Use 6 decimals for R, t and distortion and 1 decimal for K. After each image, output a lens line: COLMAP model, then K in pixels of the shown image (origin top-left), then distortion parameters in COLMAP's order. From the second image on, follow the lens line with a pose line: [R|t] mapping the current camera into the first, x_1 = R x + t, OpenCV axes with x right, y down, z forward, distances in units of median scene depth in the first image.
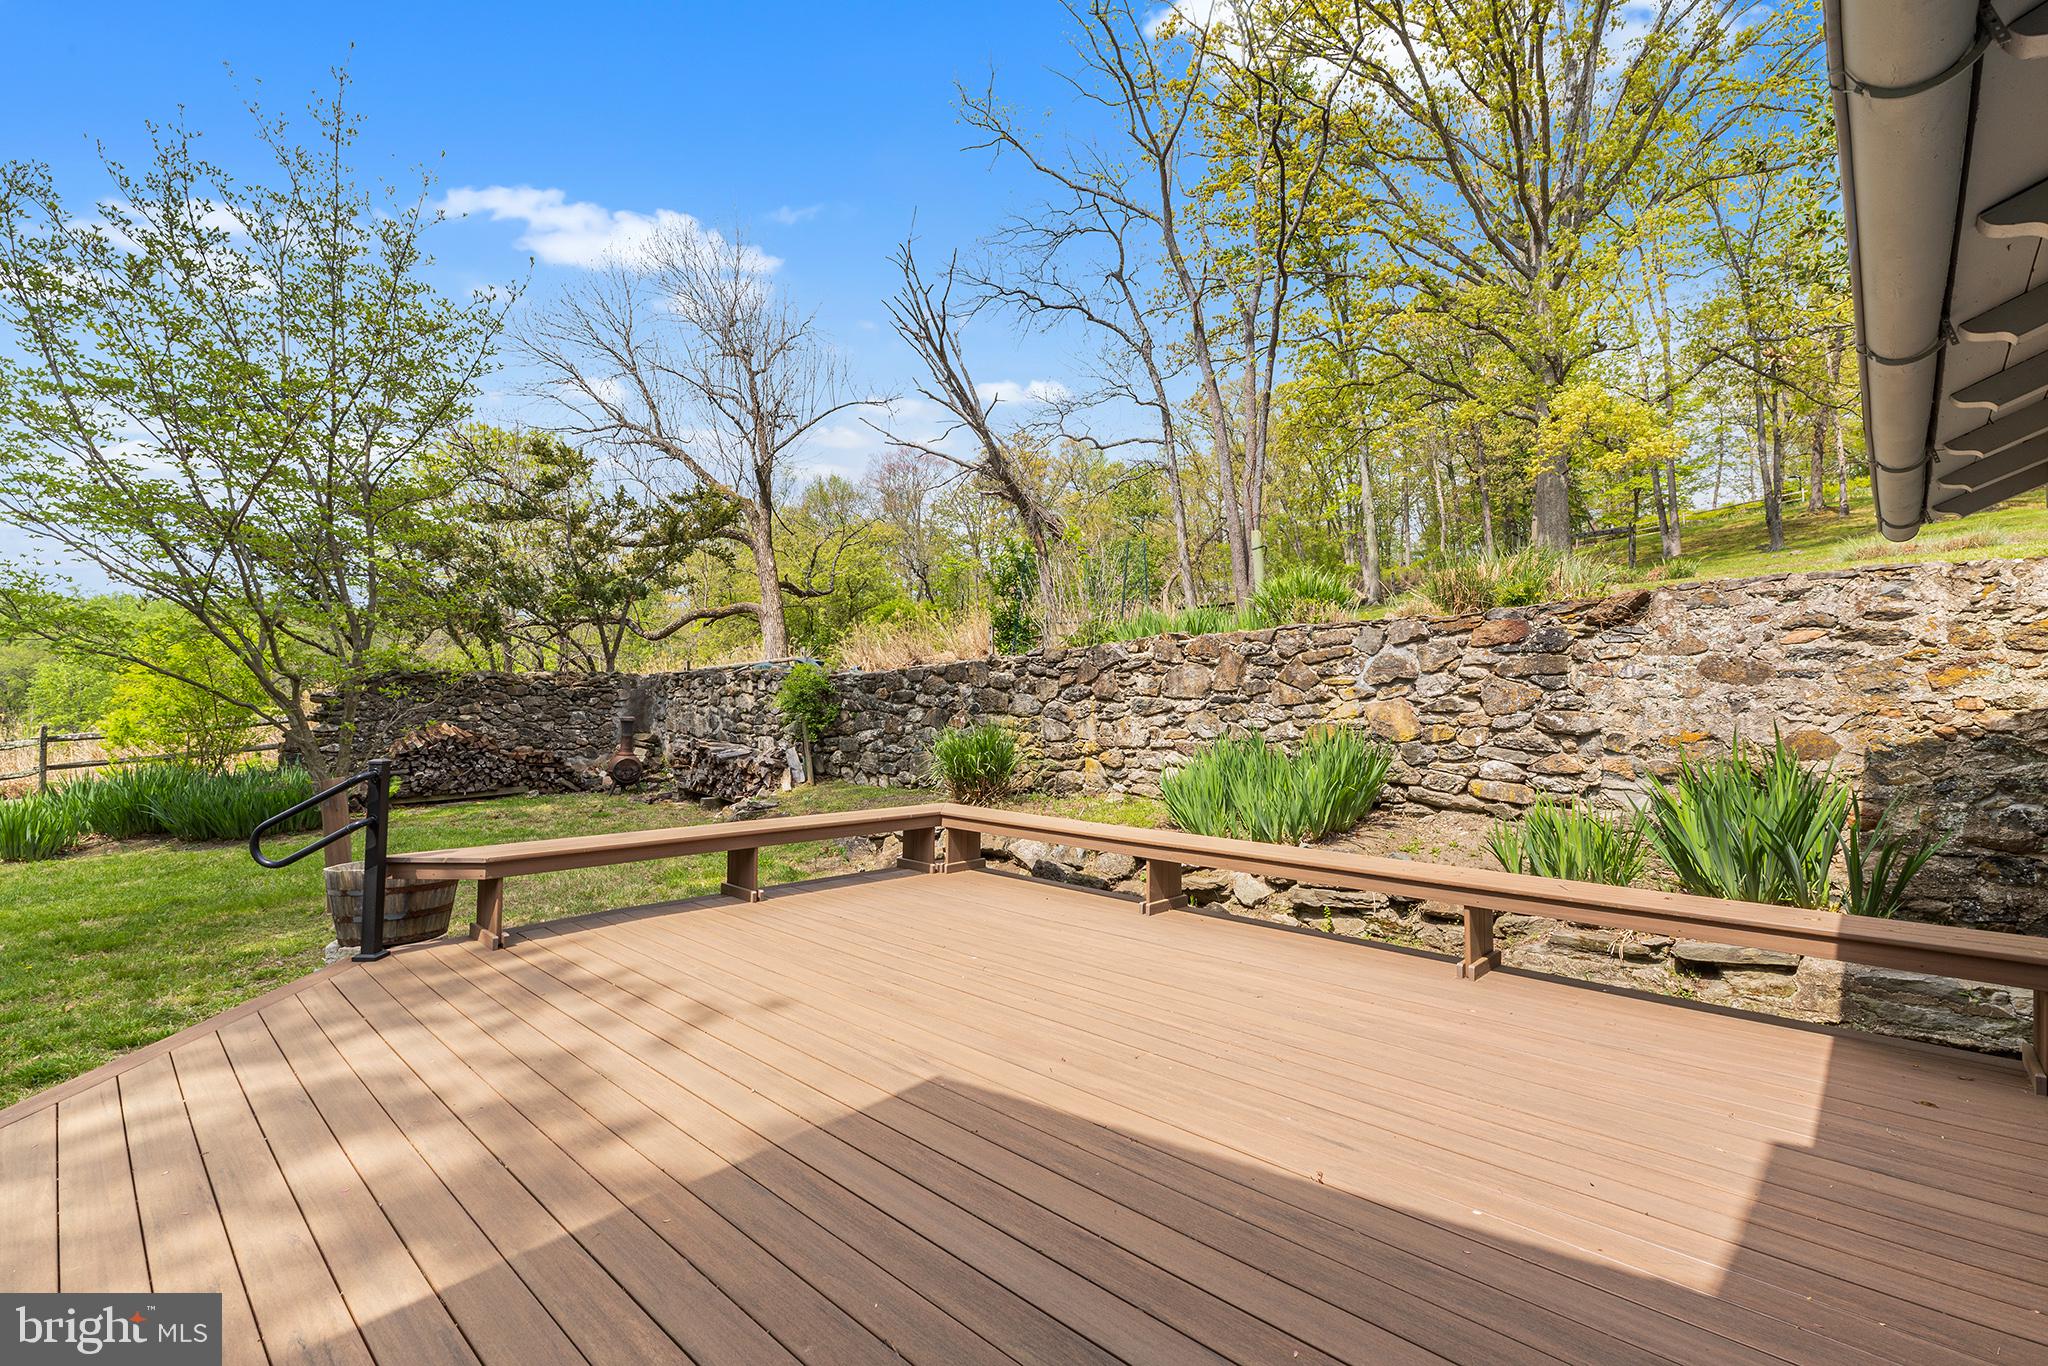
lens RADIAL K [[912.6, 0, 1027.1], [0, 912.6, 672.5], [0, 0, 1]] dist [0.002706, 0.000121]
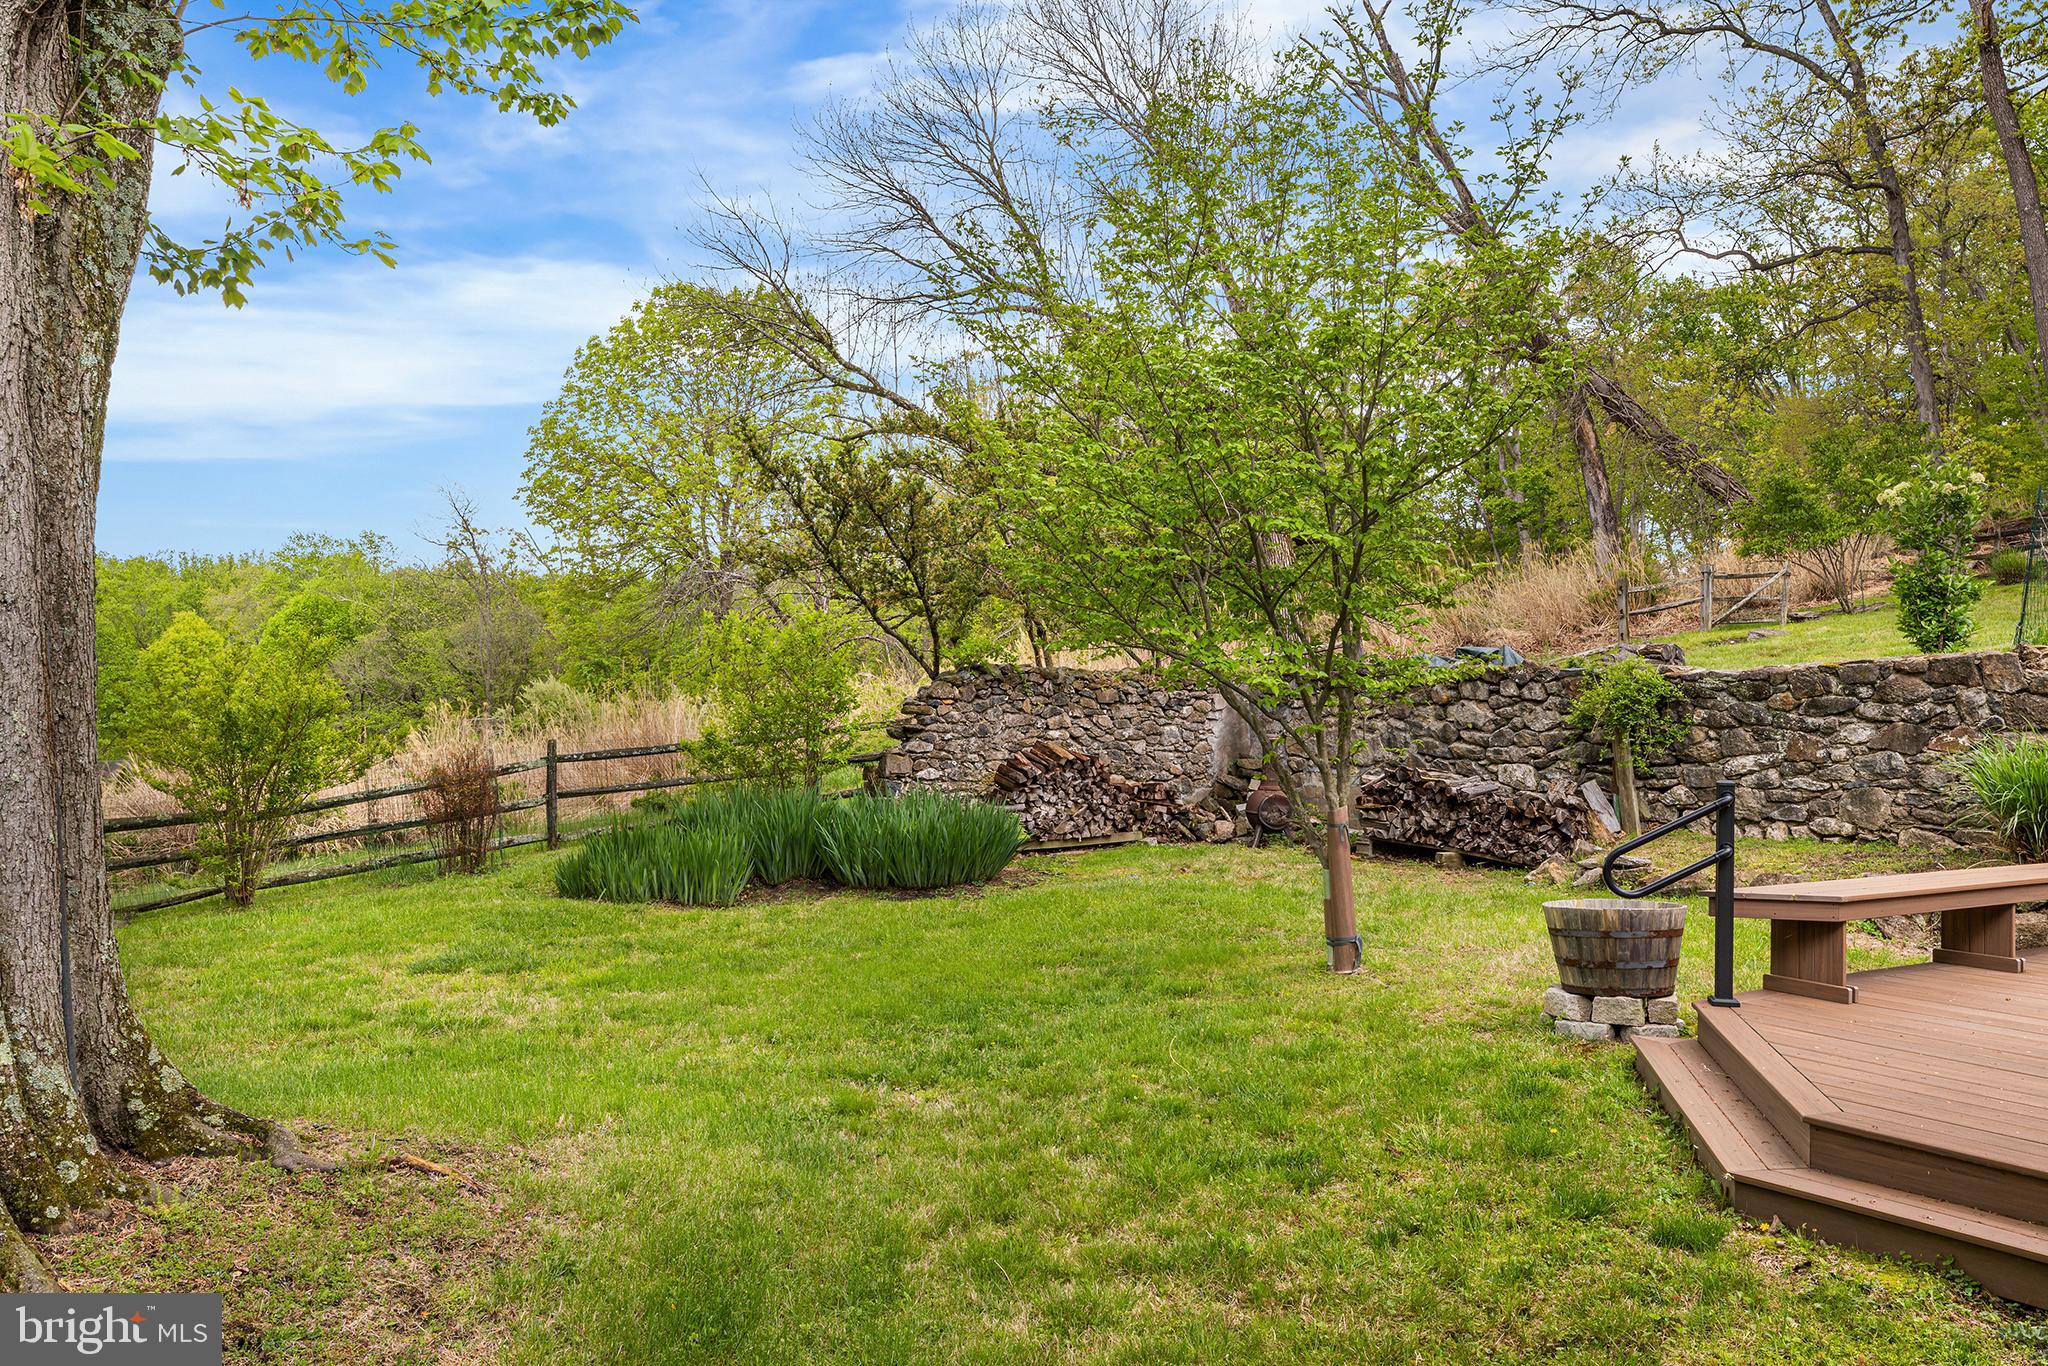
lens RADIAL K [[1605.3, 0, 1016.6], [0, 1605.3, 669.9], [0, 0, 1]] dist [0.003065, -0.004659]
pose [[0.970504, -0.005068, -0.241032, -0.467228], [0.006602, 0.999963, 0.005557, -0.011657], [0.240995, -0.006984, 0.970501, -0.318099]]
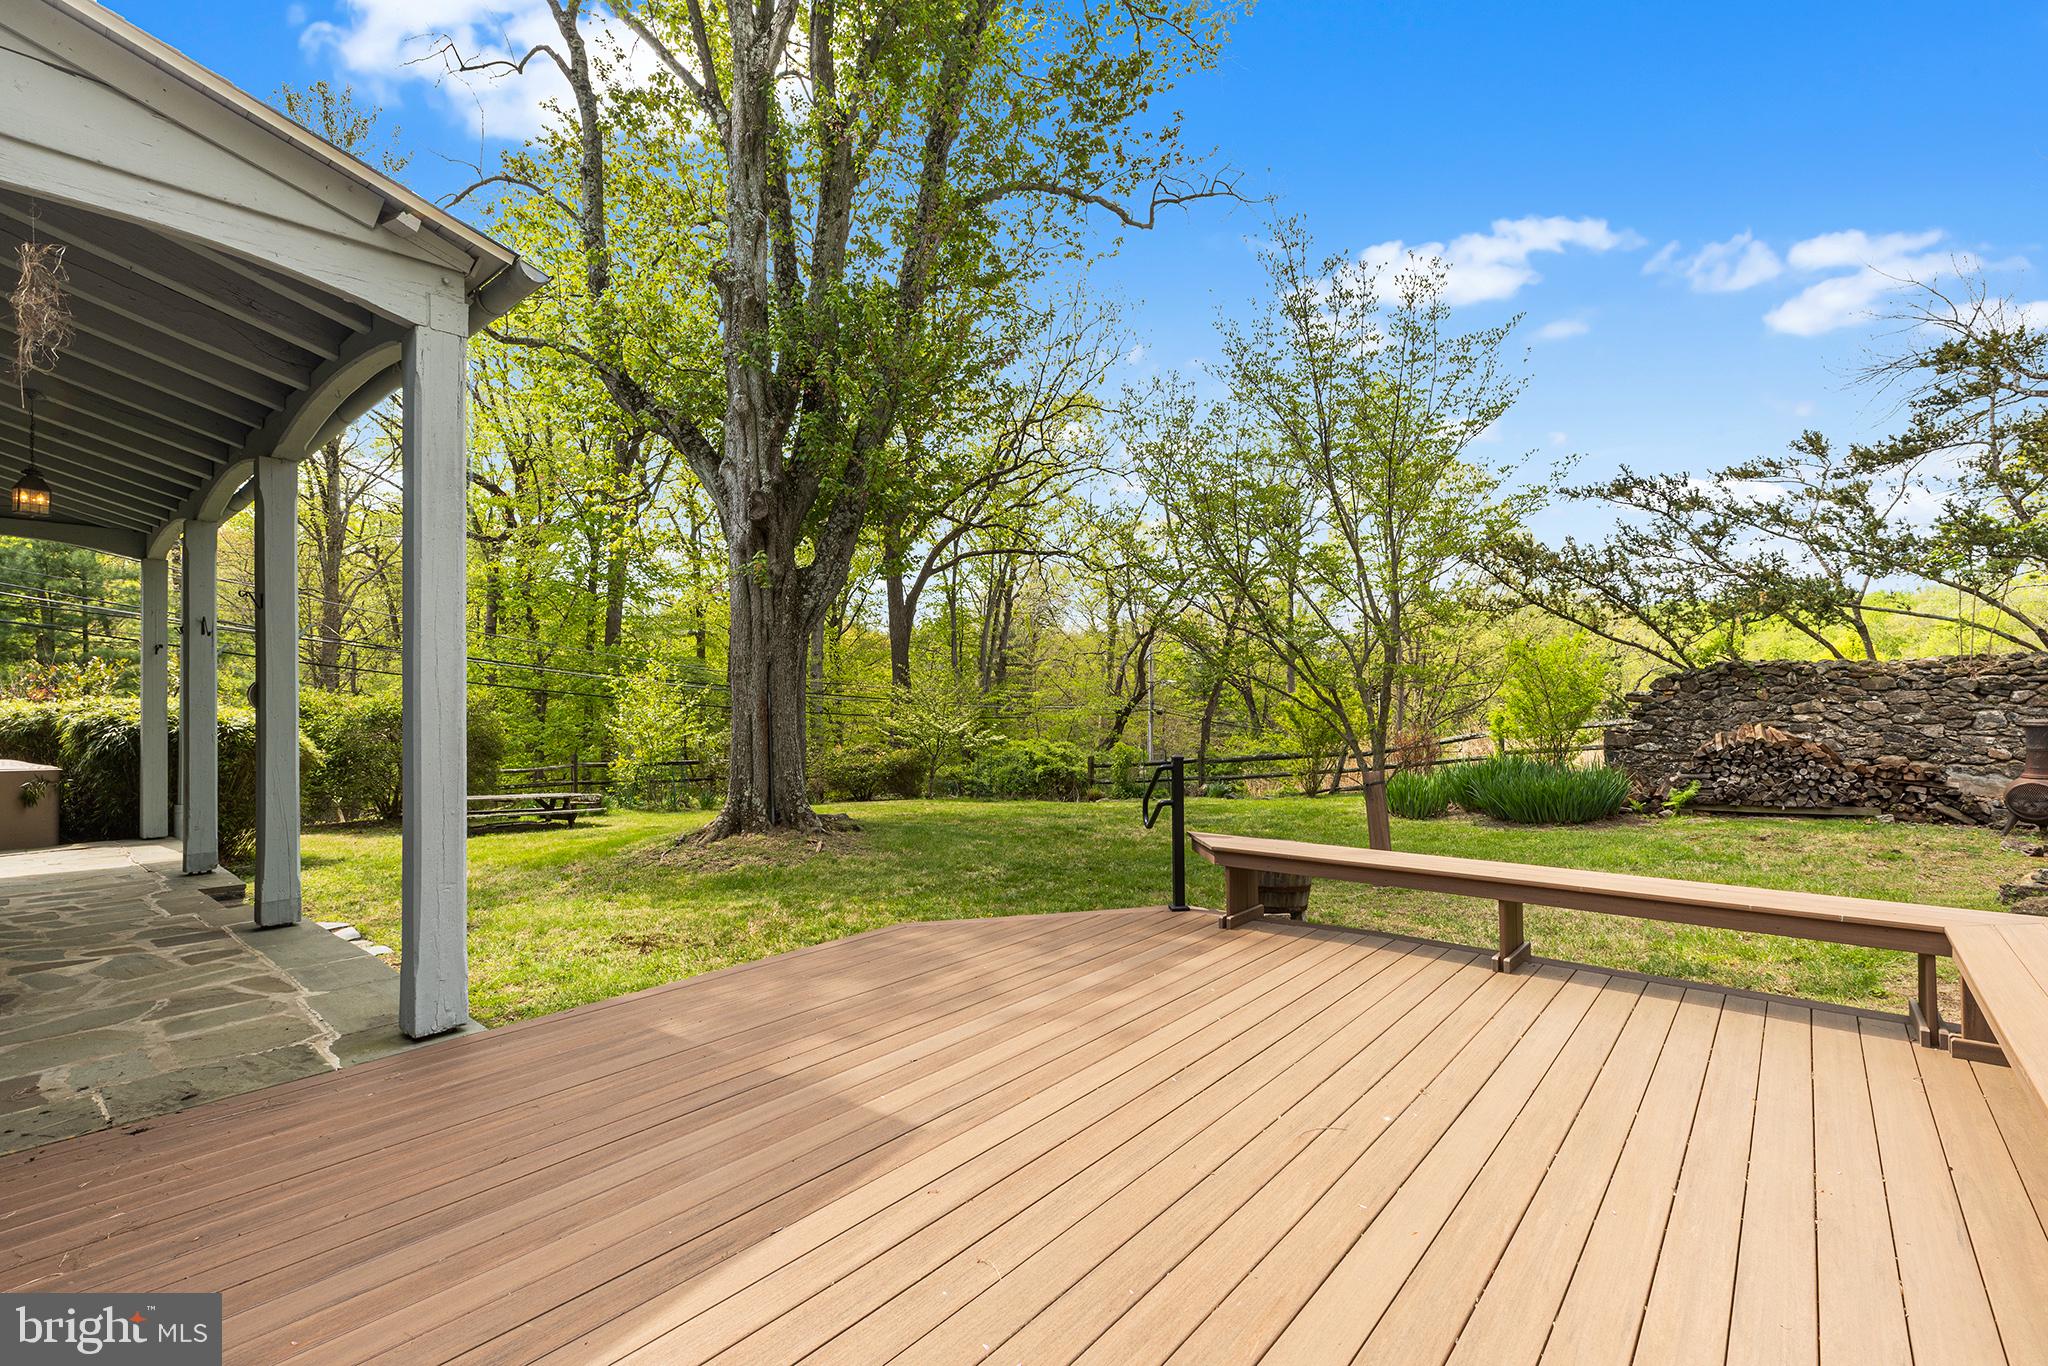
lens RADIAL K [[920.1, 0, 1023.7], [0, 920.1, 689.0], [0, 0, 1]] dist [0.002134, 0.000064]
pose [[0.051264, -0.020026, -0.998484, 0.264535], [0.045939, 0.998788, -0.017673, 0.006813], [0.997628, -0.044964, 0.052122, 0.338763]]
